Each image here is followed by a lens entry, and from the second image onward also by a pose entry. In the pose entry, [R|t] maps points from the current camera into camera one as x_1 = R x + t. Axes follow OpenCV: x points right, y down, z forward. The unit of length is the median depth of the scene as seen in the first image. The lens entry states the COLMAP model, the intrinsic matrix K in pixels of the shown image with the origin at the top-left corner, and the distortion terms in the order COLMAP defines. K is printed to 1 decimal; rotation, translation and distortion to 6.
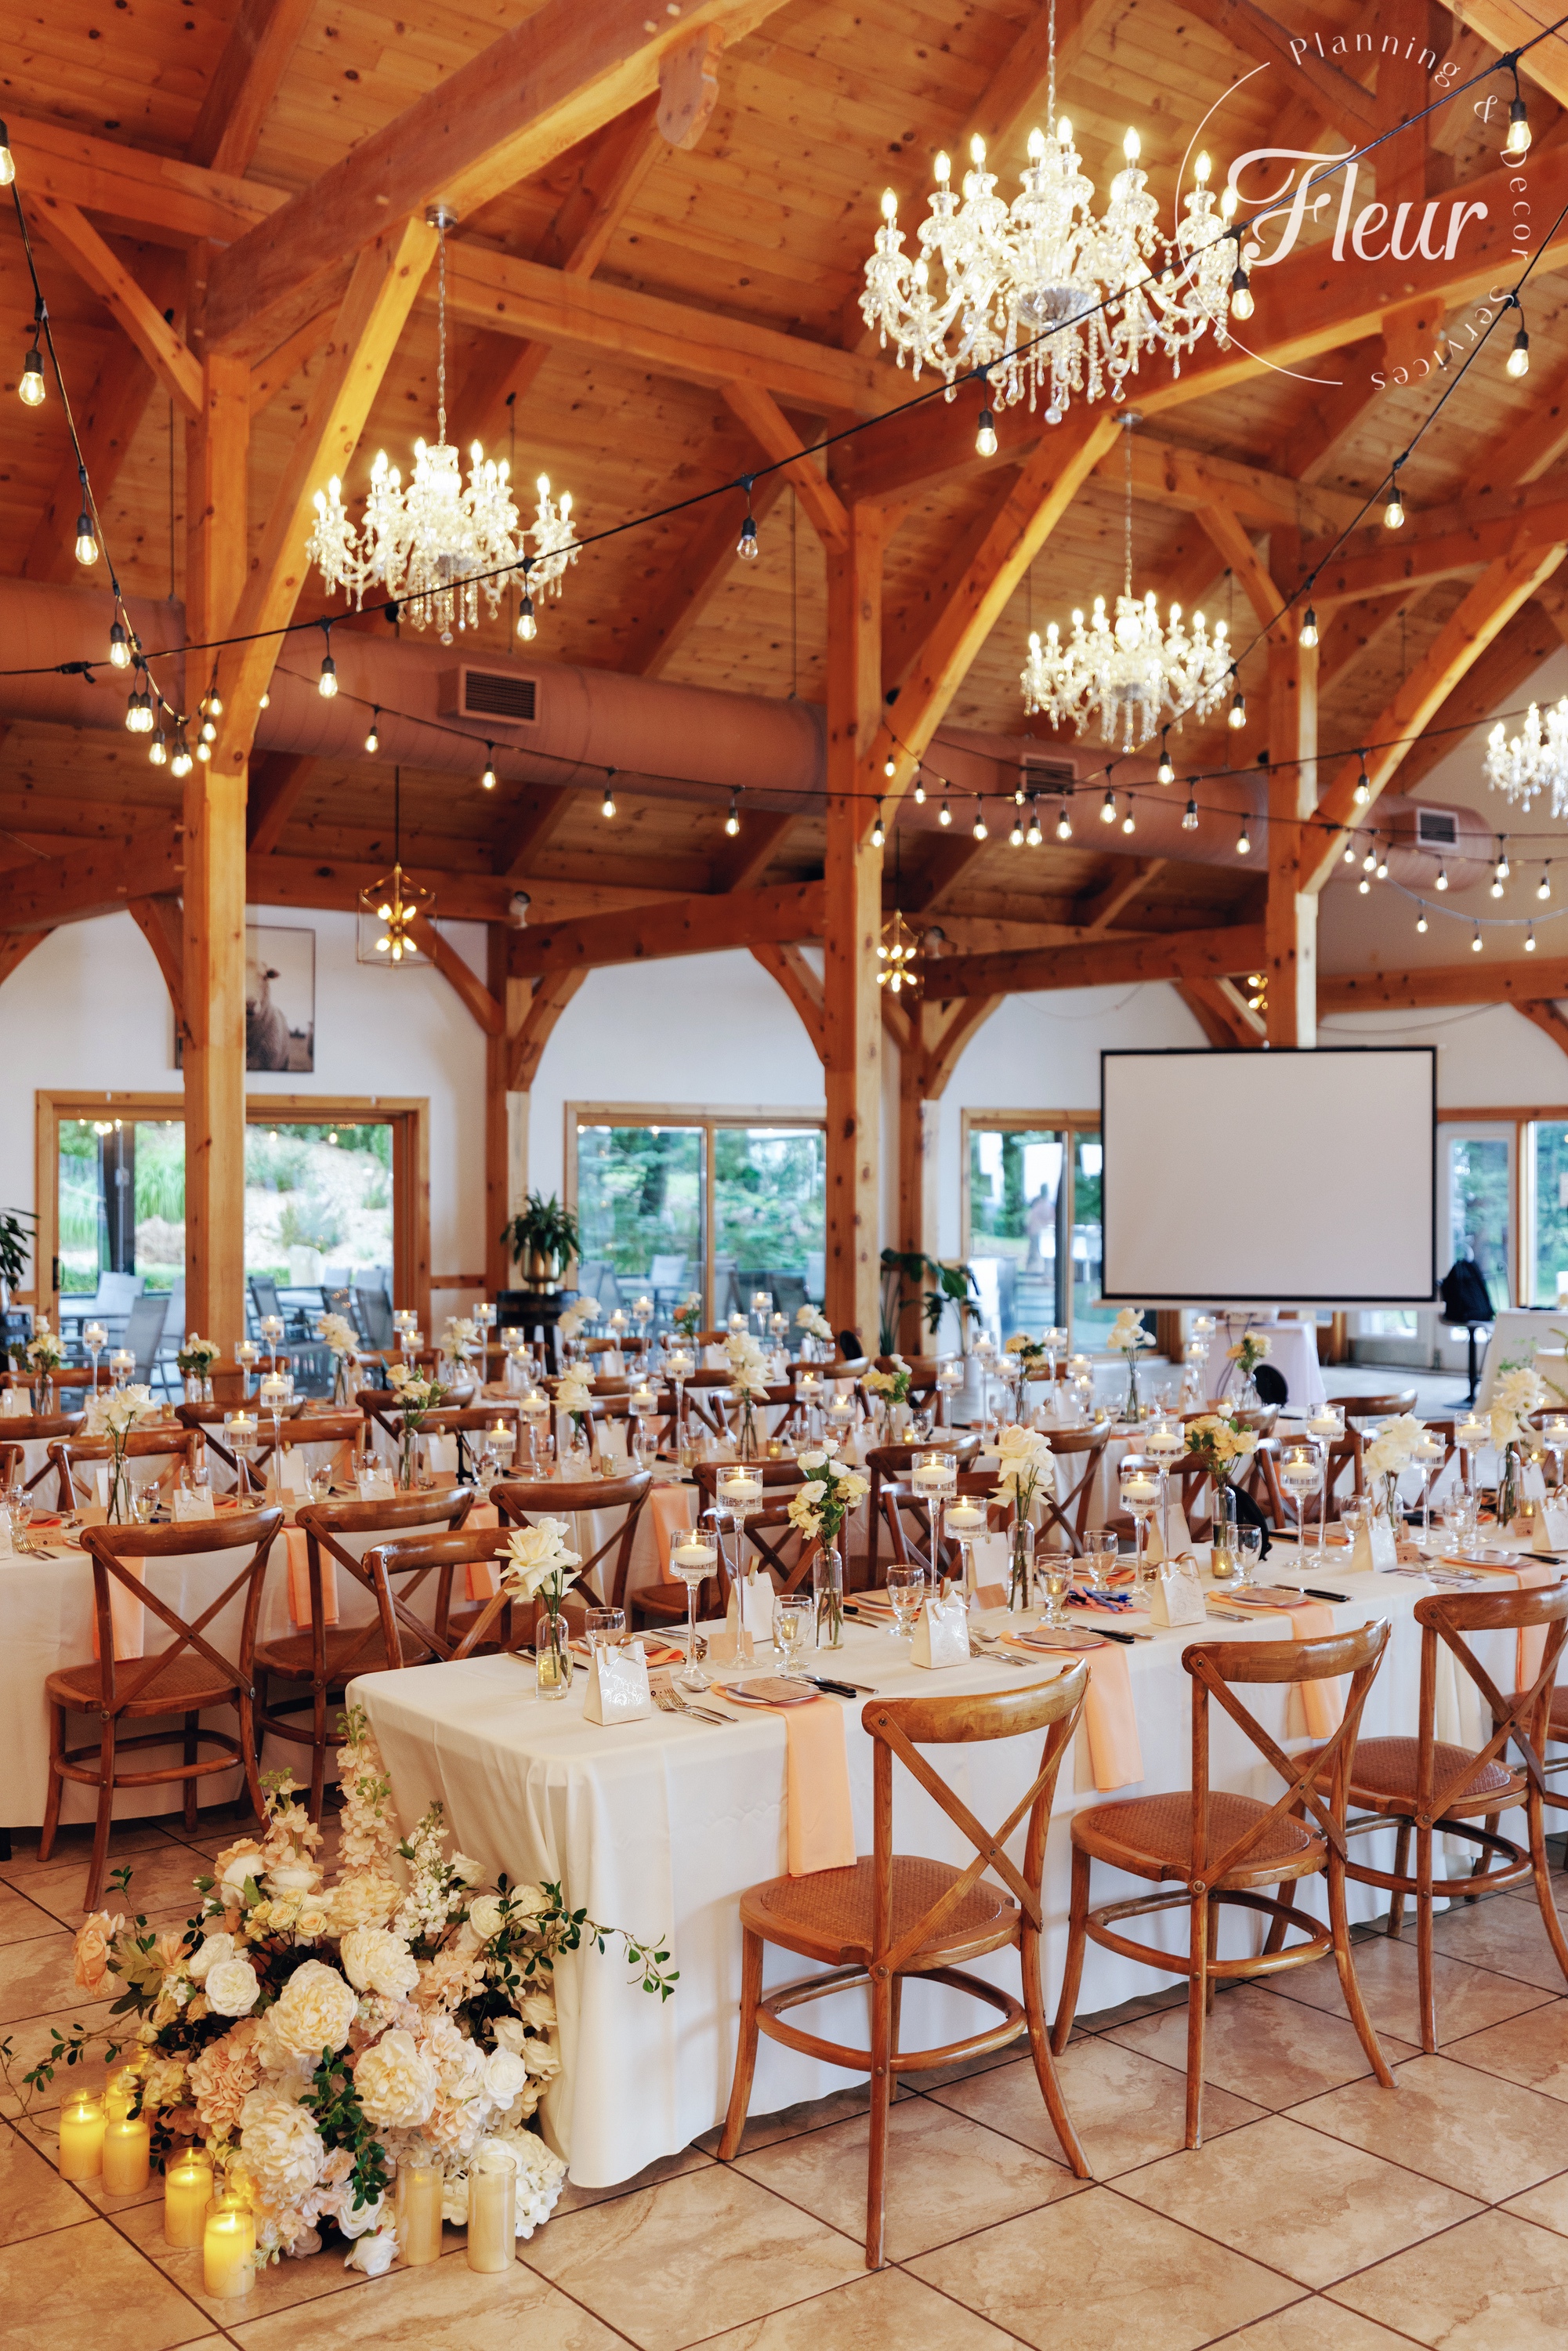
lens RADIAL K [[2360.0, 0, 784.0], [0, 2360.0, 1175.5], [0, 0, 1]] dist [-0.009339, -0.005424]
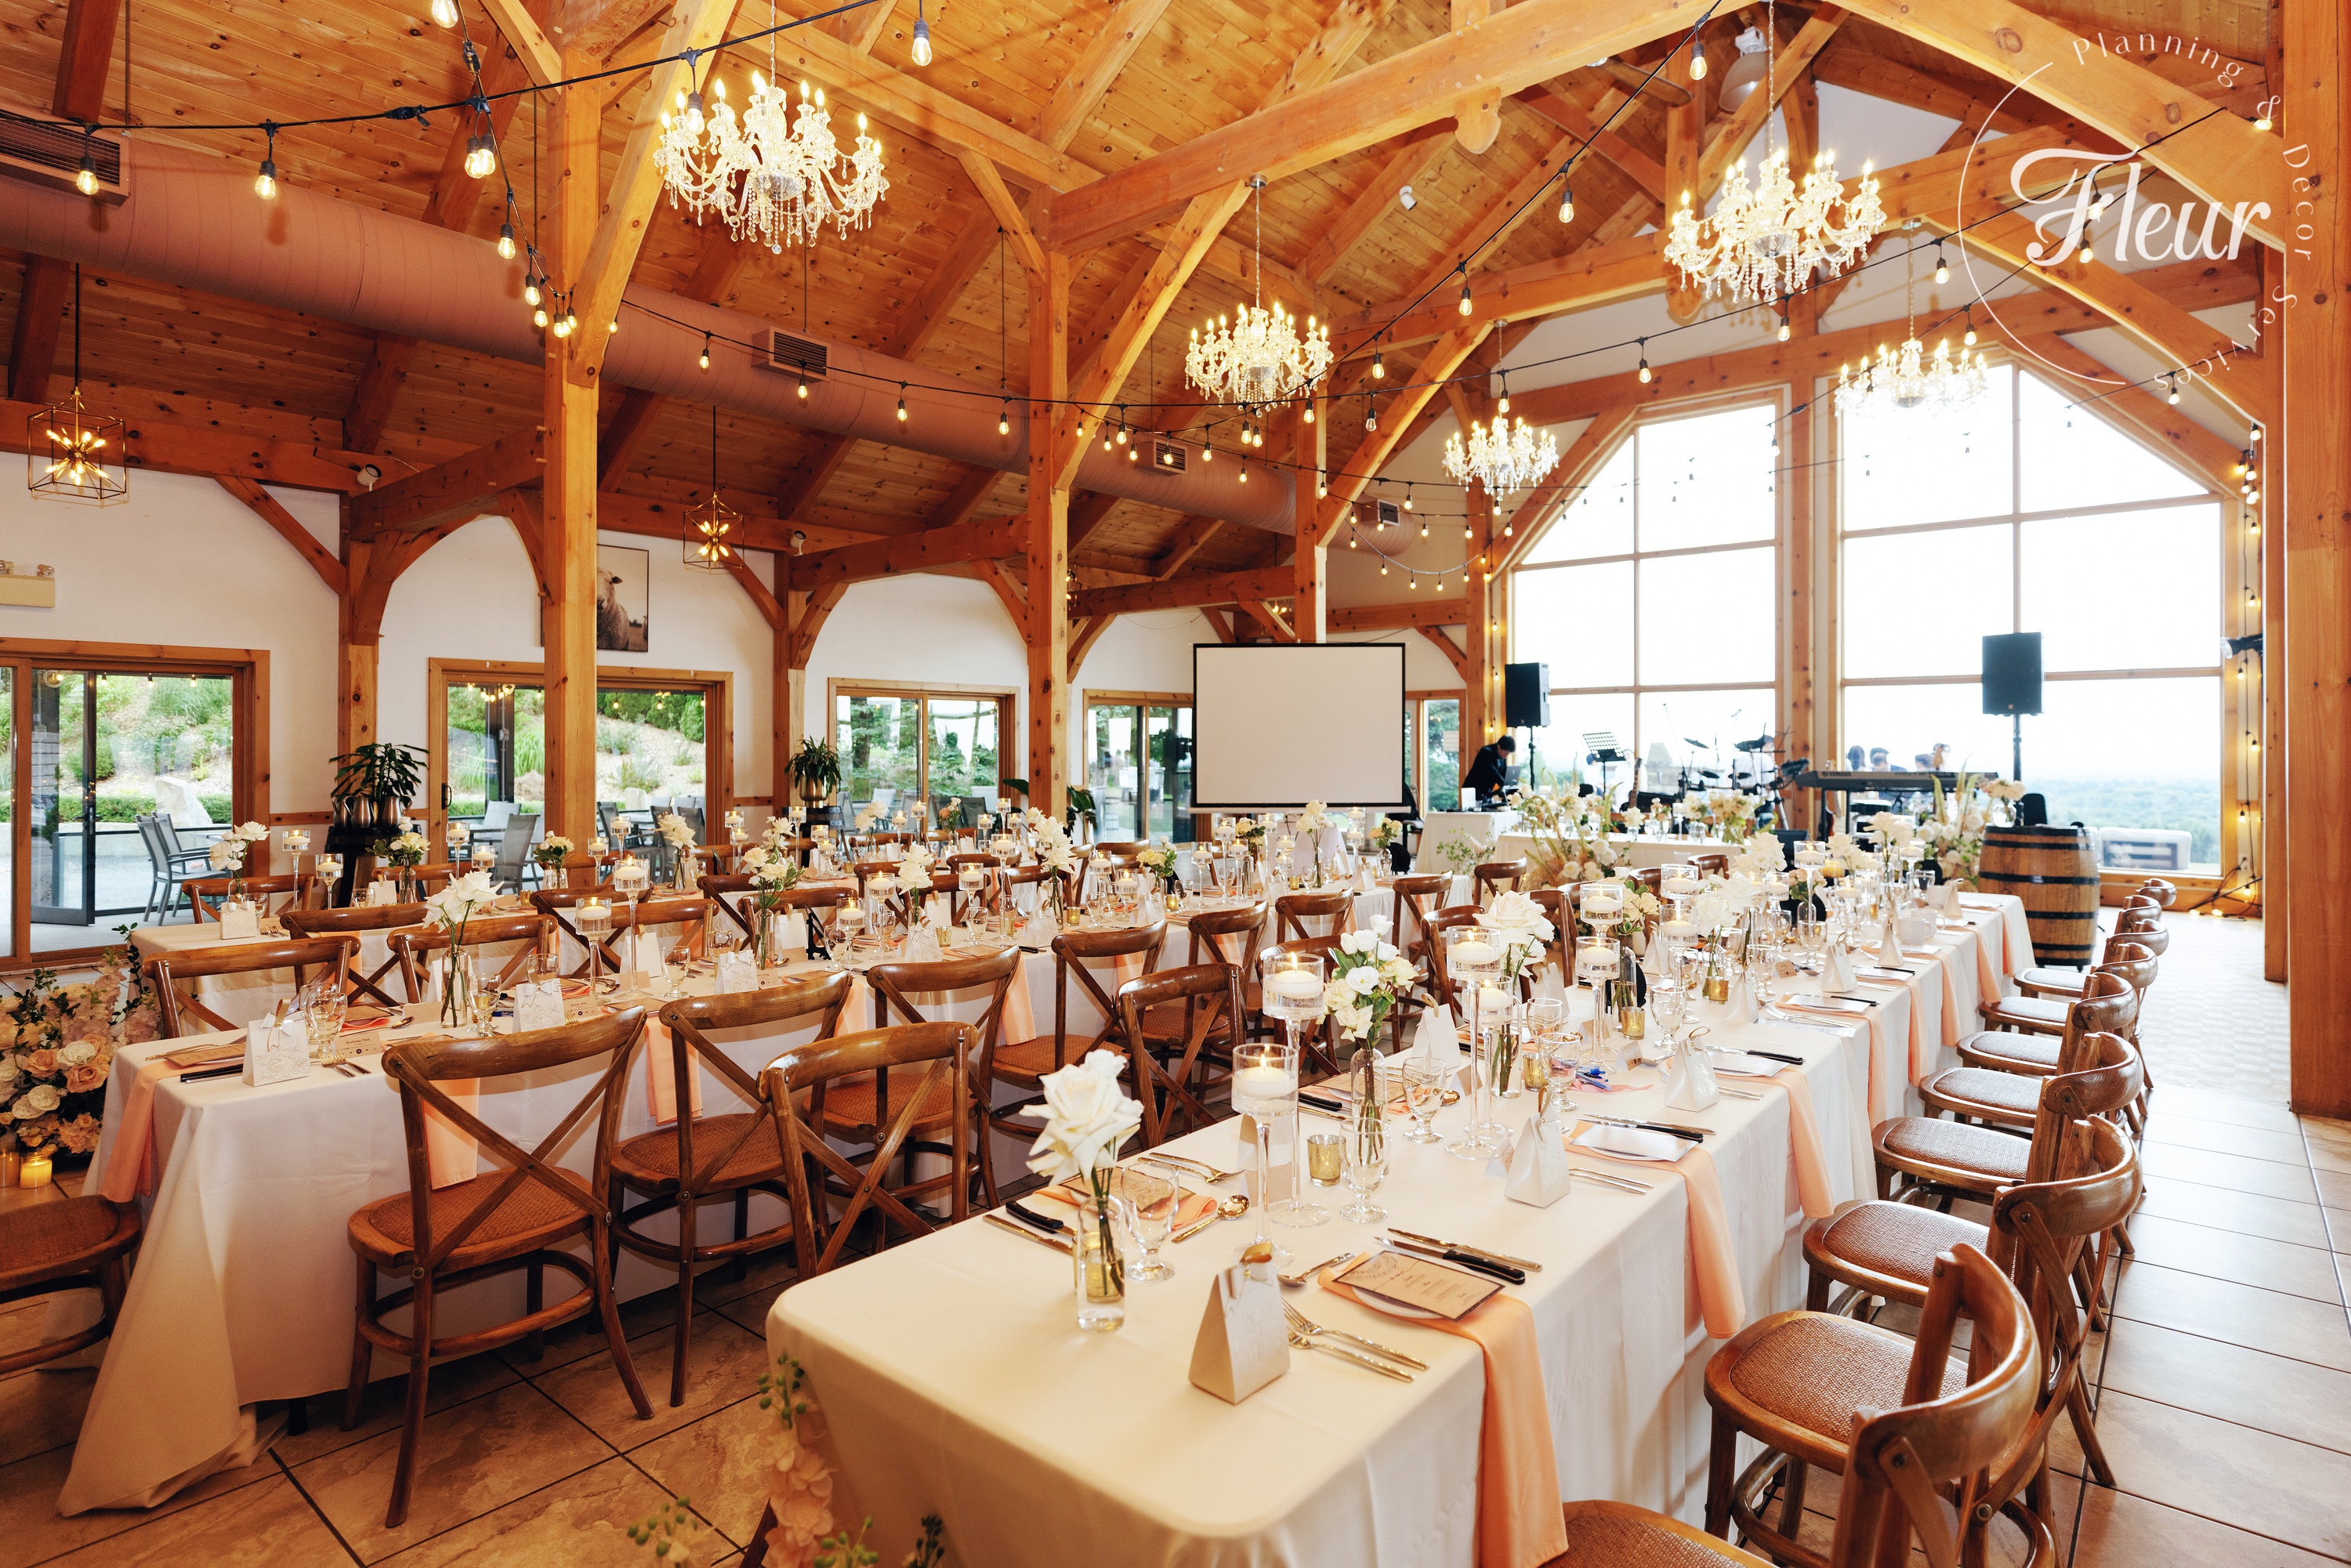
lens RADIAL K [[1241.2, 0, 1153.2], [0, 1241.2, 744.3], [0, 0, 1]] dist [-0.006369, -0.000273]
pose [[0.980218, -0.001931, 0.197911, -0.058467], [0.004383, 0.999919, -0.011953, 0.024533], [-0.197872, 0.012584, 0.980147, 0.251567]]
